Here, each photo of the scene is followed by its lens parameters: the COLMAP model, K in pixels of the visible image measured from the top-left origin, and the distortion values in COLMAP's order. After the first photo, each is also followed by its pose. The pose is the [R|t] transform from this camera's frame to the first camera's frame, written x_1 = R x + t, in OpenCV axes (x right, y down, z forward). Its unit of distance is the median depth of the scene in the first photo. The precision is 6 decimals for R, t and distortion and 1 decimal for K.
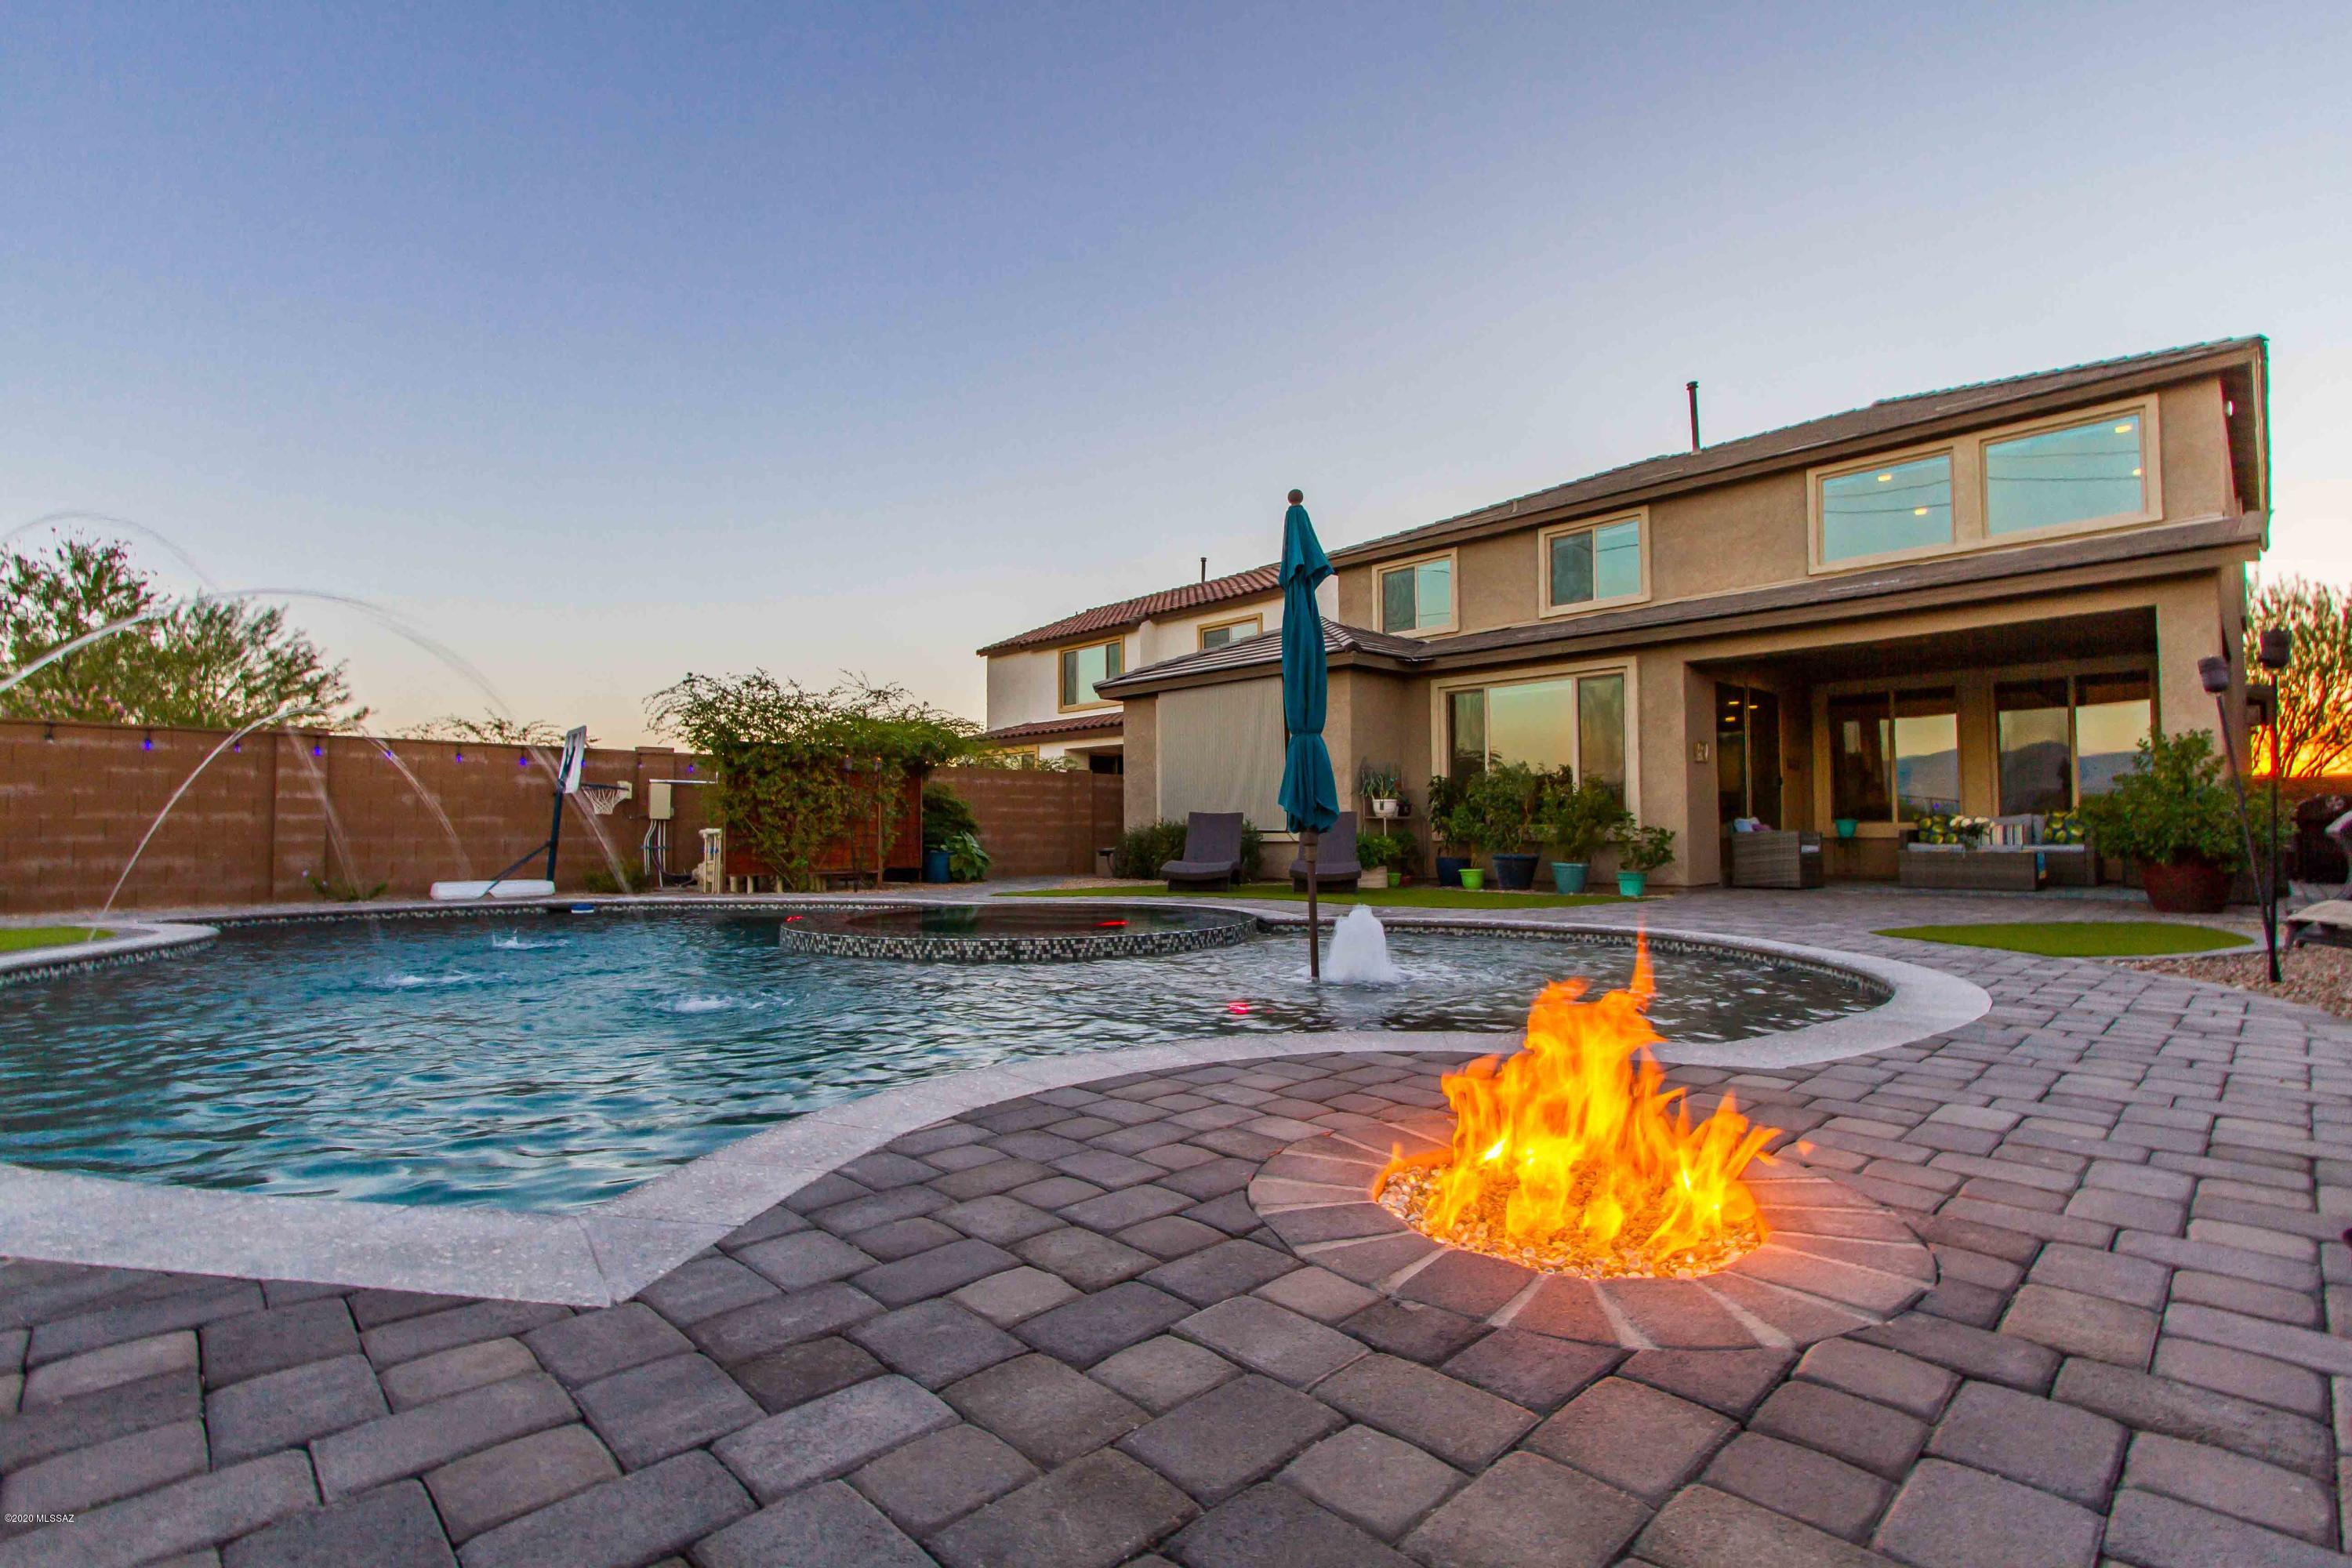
lens RADIAL K [[1095.0, 0, 1191.6], [0, 1095.0, 804.8], [0, 0, 1]] dist [0.006945, -0.003331]
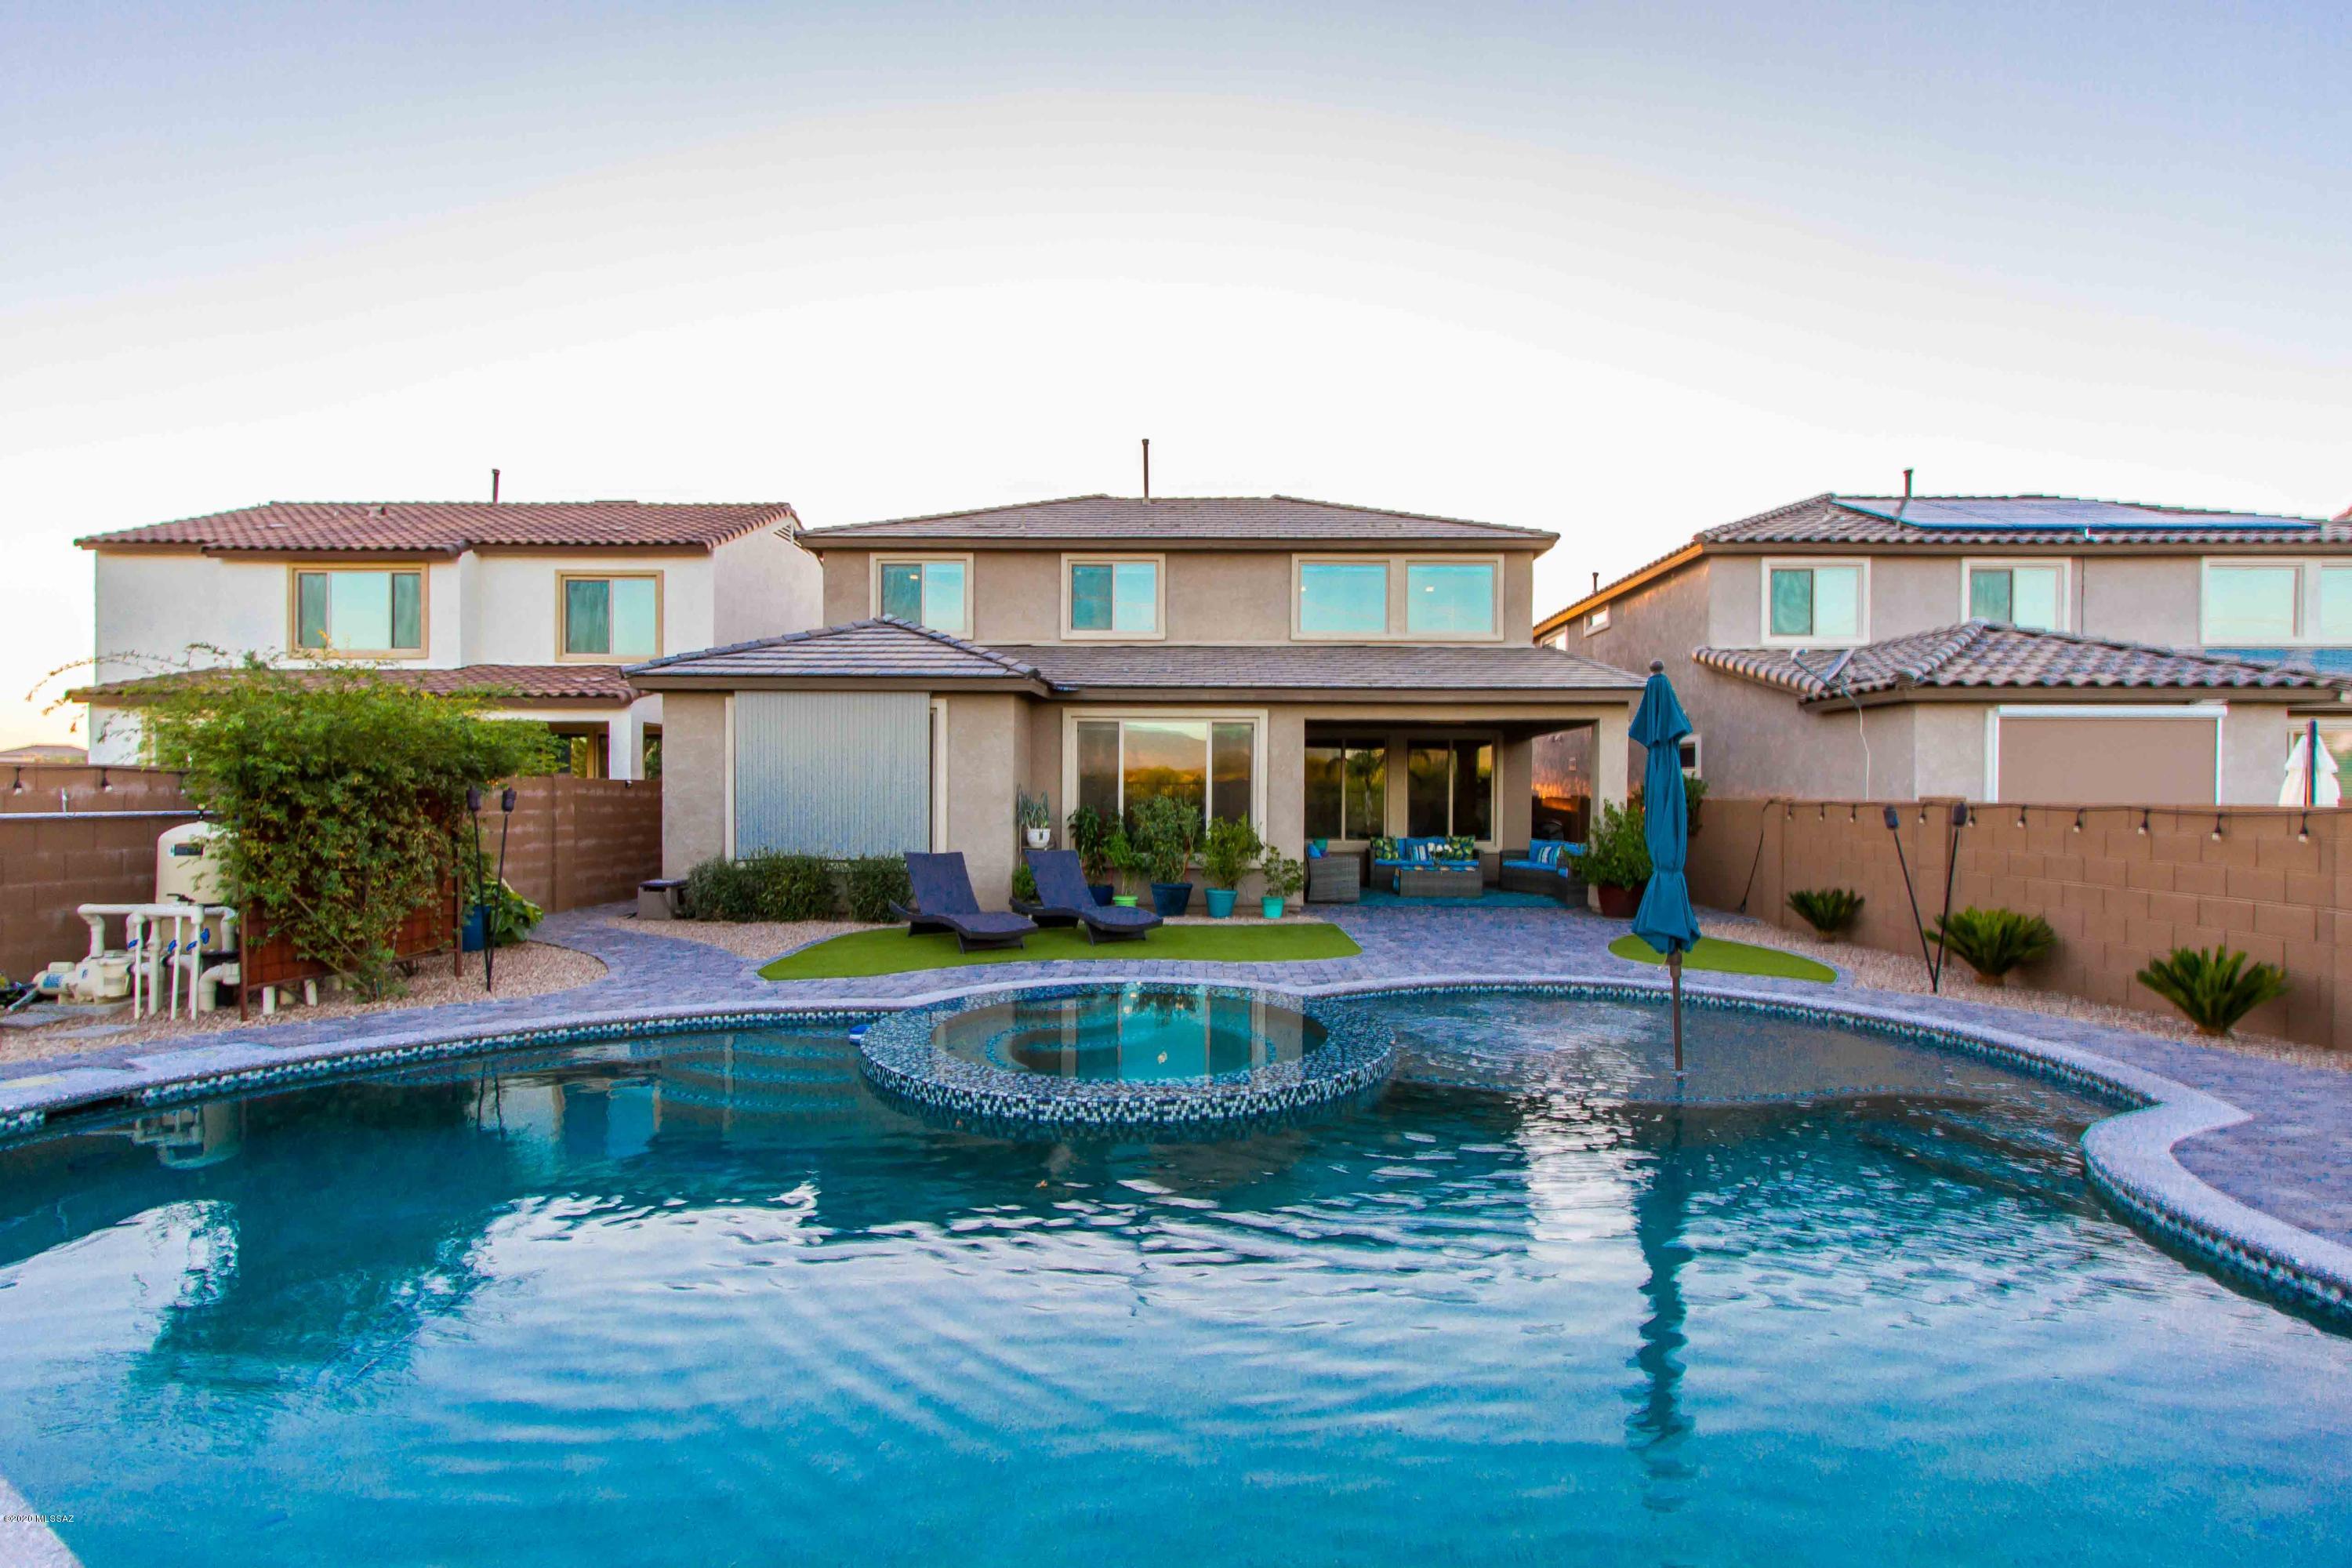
lens RADIAL K [[1095.0, 0, 1190.4], [0, 1095.0, 808.8], [0, 0, 1]] dist [0.006945, -0.003331]
pose [[0.715842, -0.000817, 0.698261, -0.438528], [-0.030790, 0.998990, 0.032734, -0.062228], [-0.697583, -0.044932, 0.715094, 0.209566]]
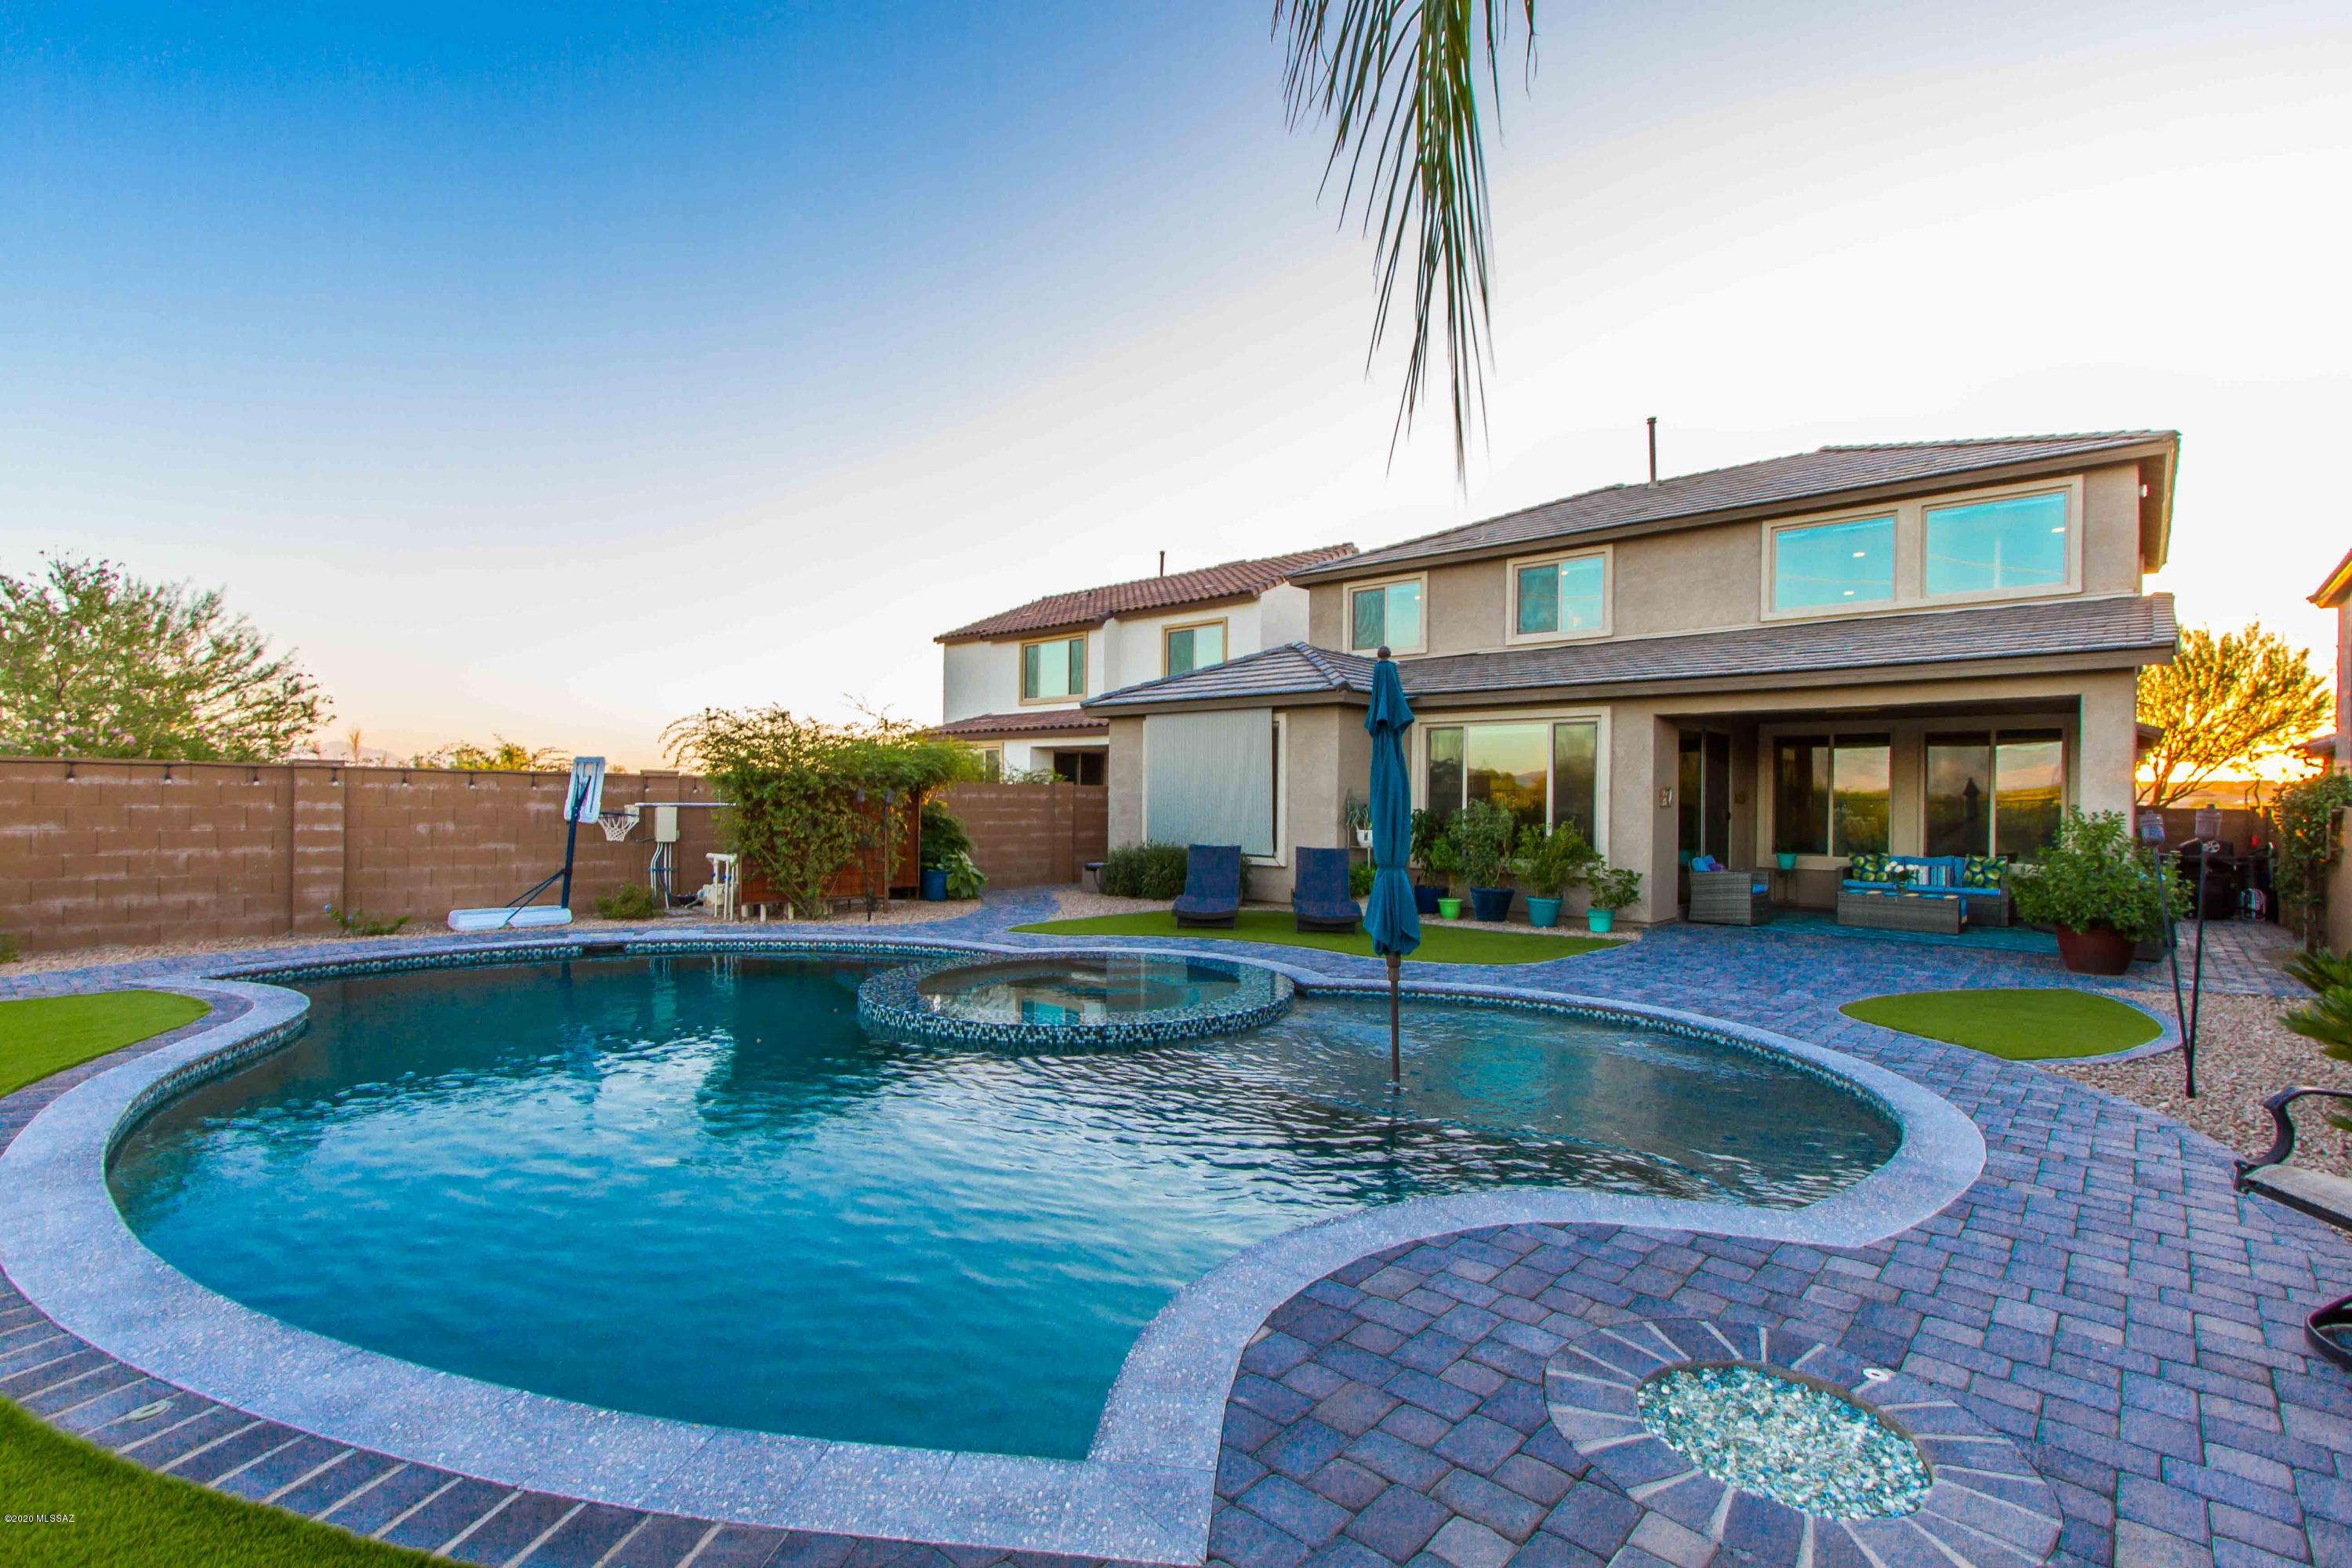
lens RADIAL K [[1095.0, 0, 1185.0], [0, 1095.0, 814.3], [0, 0, 1]] dist [0.006945, -0.003331]
pose [[0.997833, 0.014175, 0.064252, -0.071751], [-0.016916, 0.998961, 0.042316, -0.064801], [-0.063585, -0.043311, 0.997036, -0.043504]]
